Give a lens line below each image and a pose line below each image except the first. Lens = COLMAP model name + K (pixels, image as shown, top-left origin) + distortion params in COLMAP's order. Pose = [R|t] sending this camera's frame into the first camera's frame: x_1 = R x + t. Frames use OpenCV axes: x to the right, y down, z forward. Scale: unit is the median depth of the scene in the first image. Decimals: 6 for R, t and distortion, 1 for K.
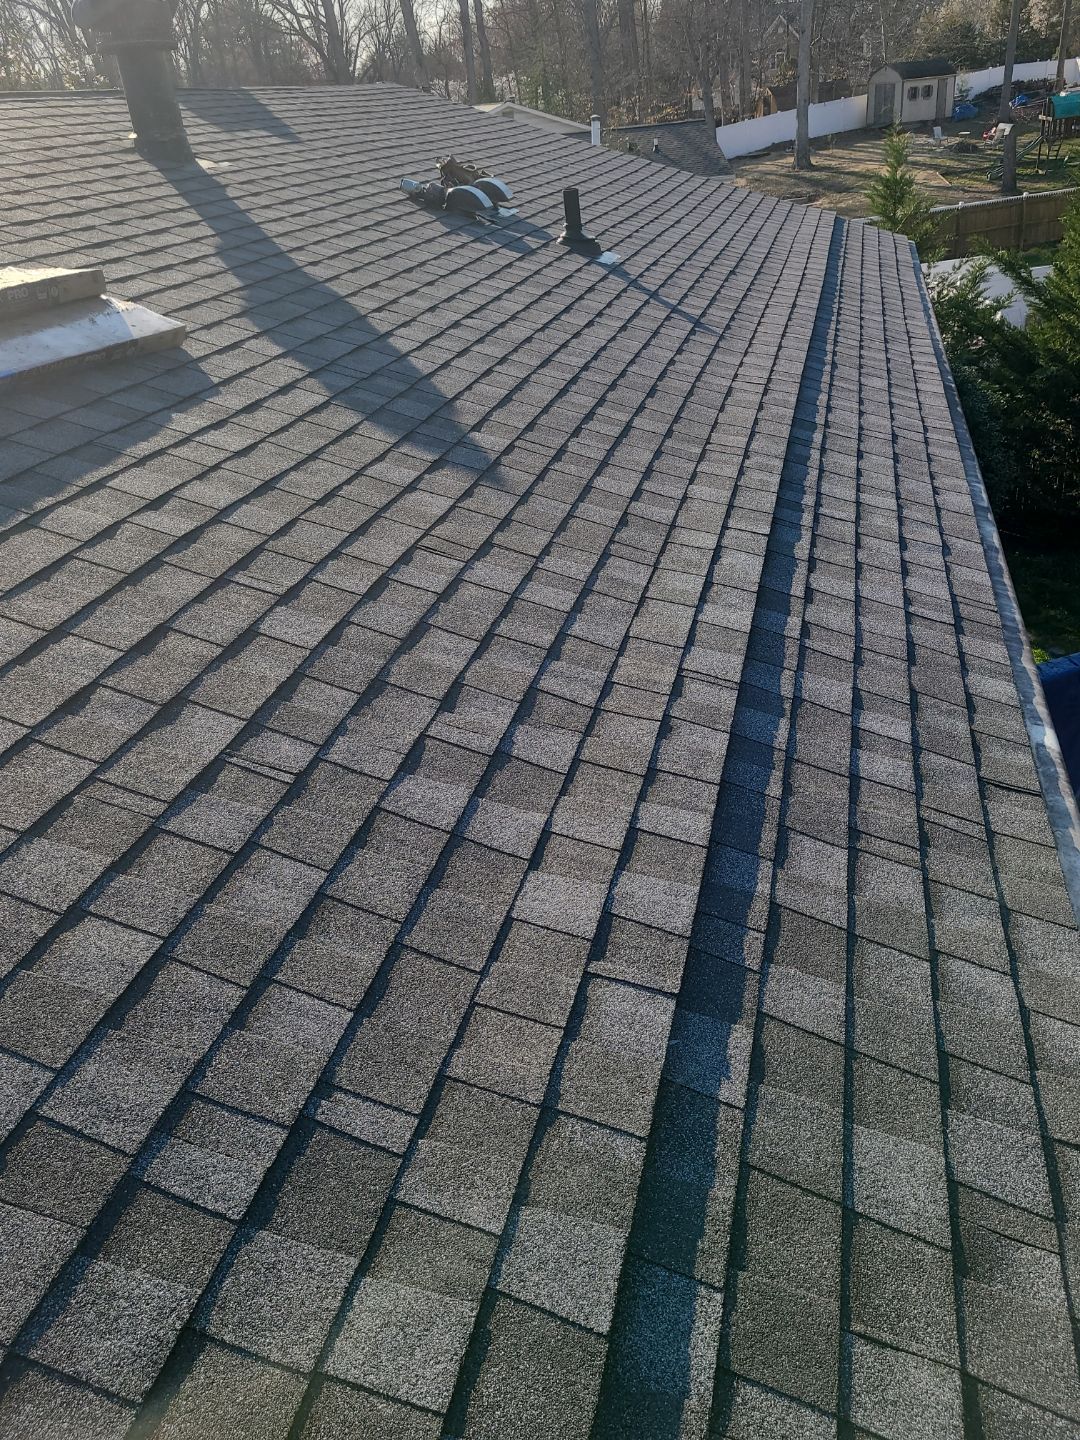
lens RADIAL K [[1027.8, 0, 620.0], [0, 1027.8, 707.3], [0, 0, 1]] dist [0.042129, -0.026392]
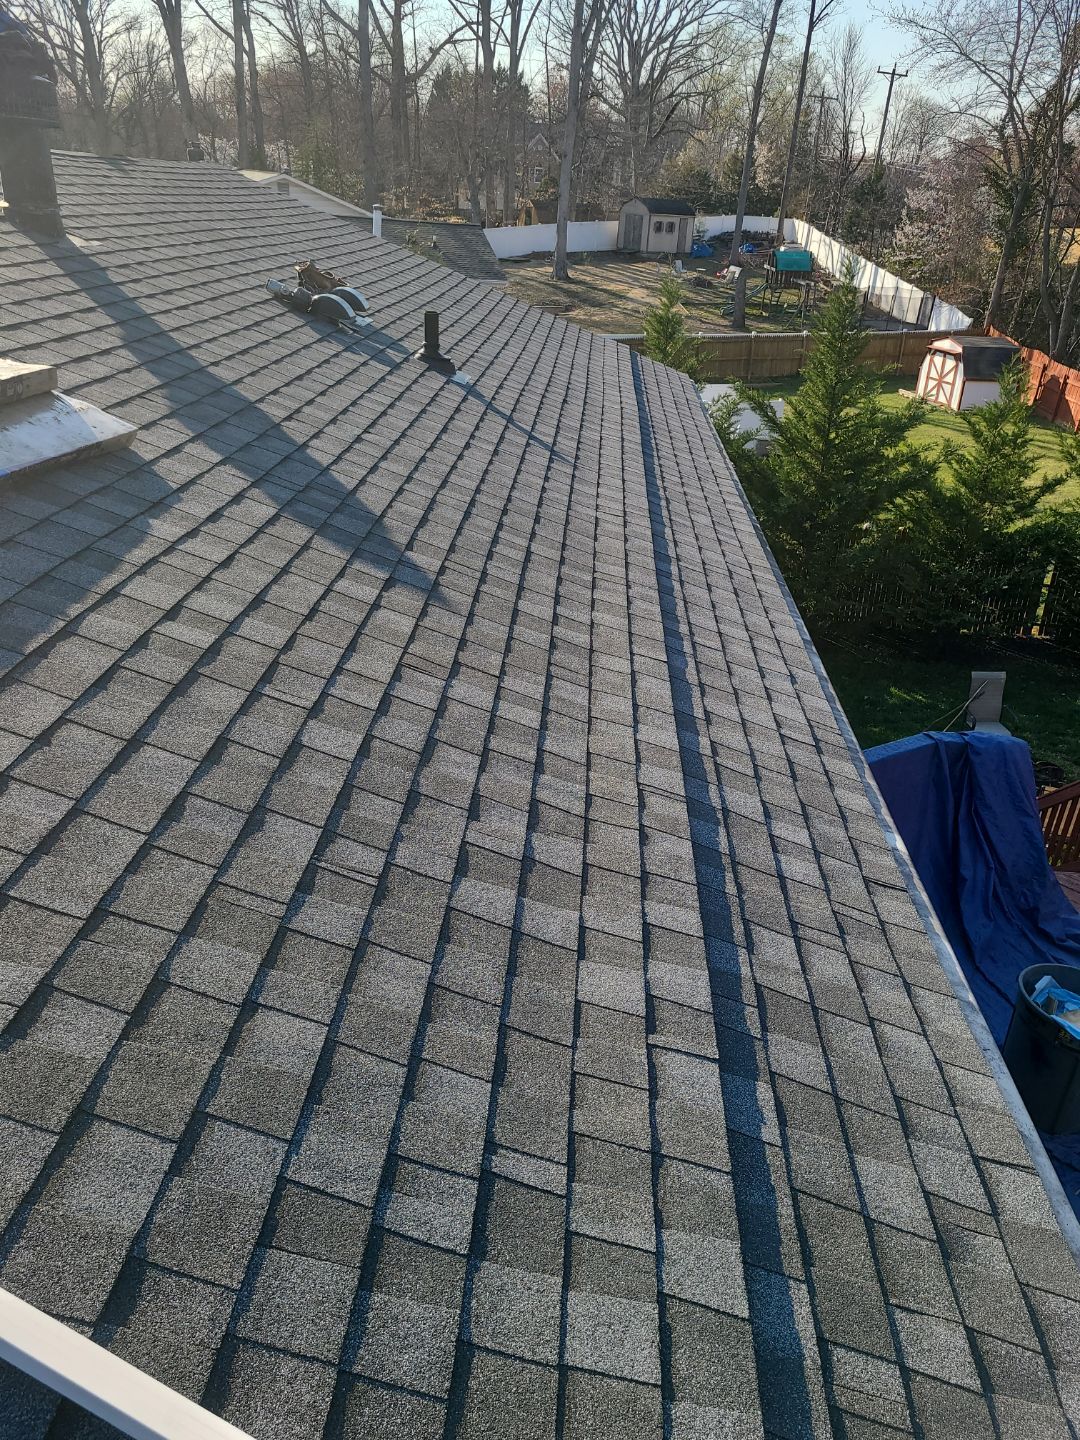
lens RADIAL K [[1014.7, 0, 540.5], [0, 1014.7, 747.5], [0, 0, 1]] dist [0.040679, -0.028405]
pose [[0.972552, 0.036260, 0.229841, -0.306012], [-0.033123, 0.999298, -0.017492, -0.051063], [-0.230314, 0.009398, 0.973071, -0.117588]]
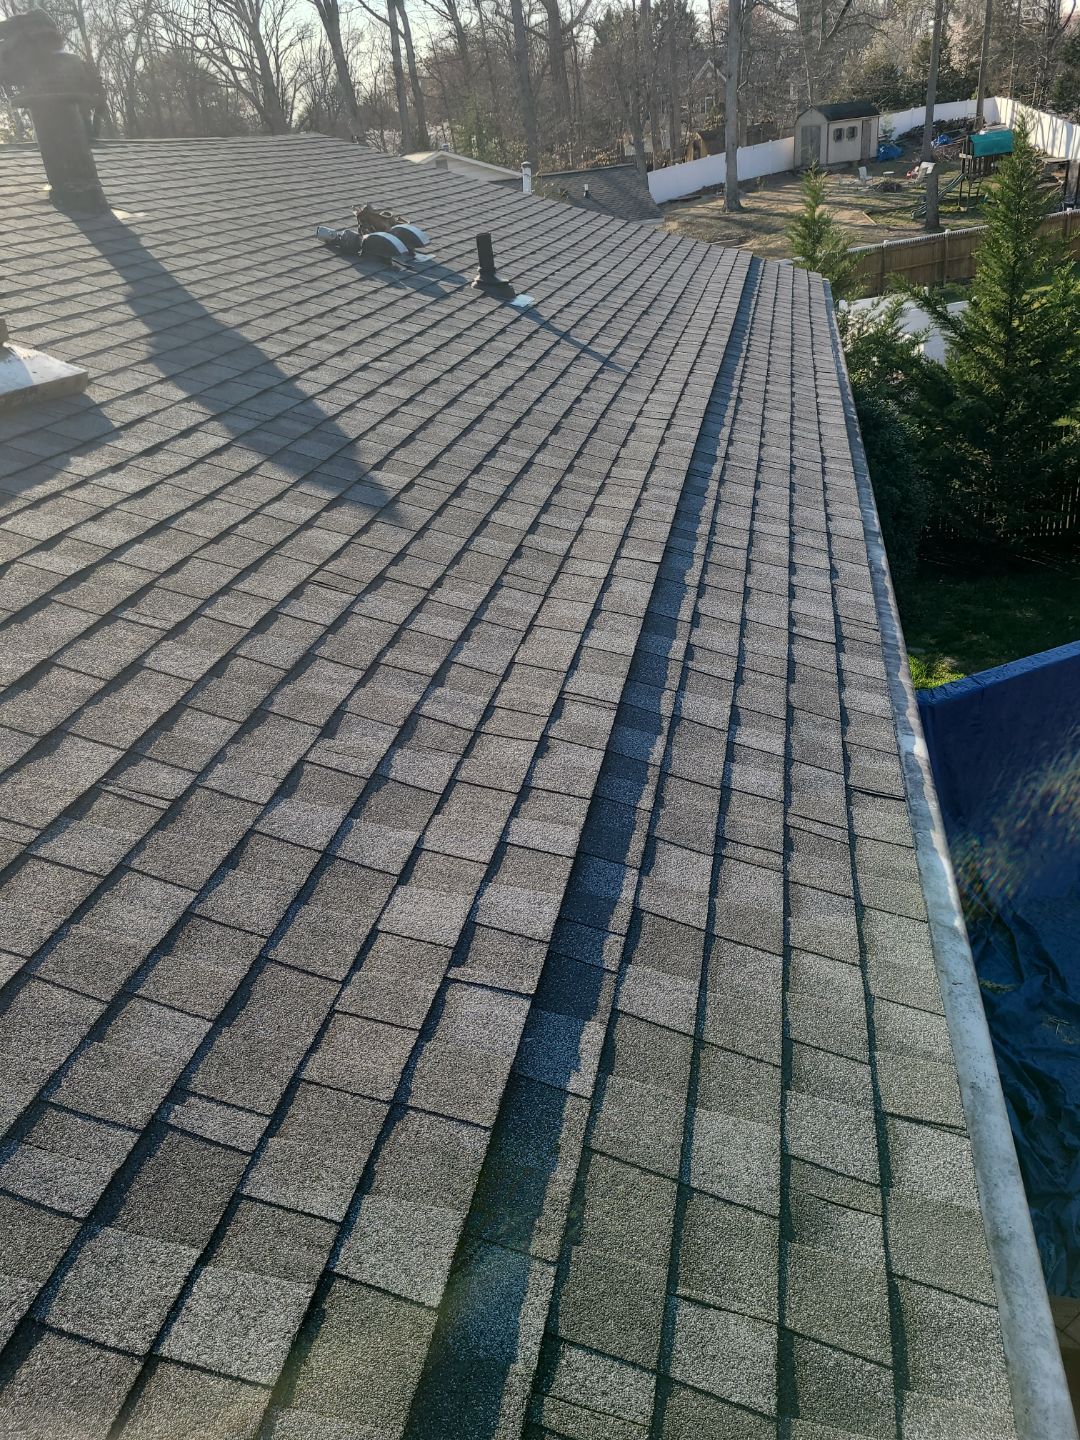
lens RADIAL K [[993.7, 0, 614.4], [0, 993.7, 763.9], [0, 0, 1]] dist [0.045446, -0.024867]
pose [[0.999255, -0.032281, 0.021158, 0.083309], [0.031856, 0.999289, 0.020156, 0.016542], [-0.021793, -0.019467, 0.999573, -0.010446]]
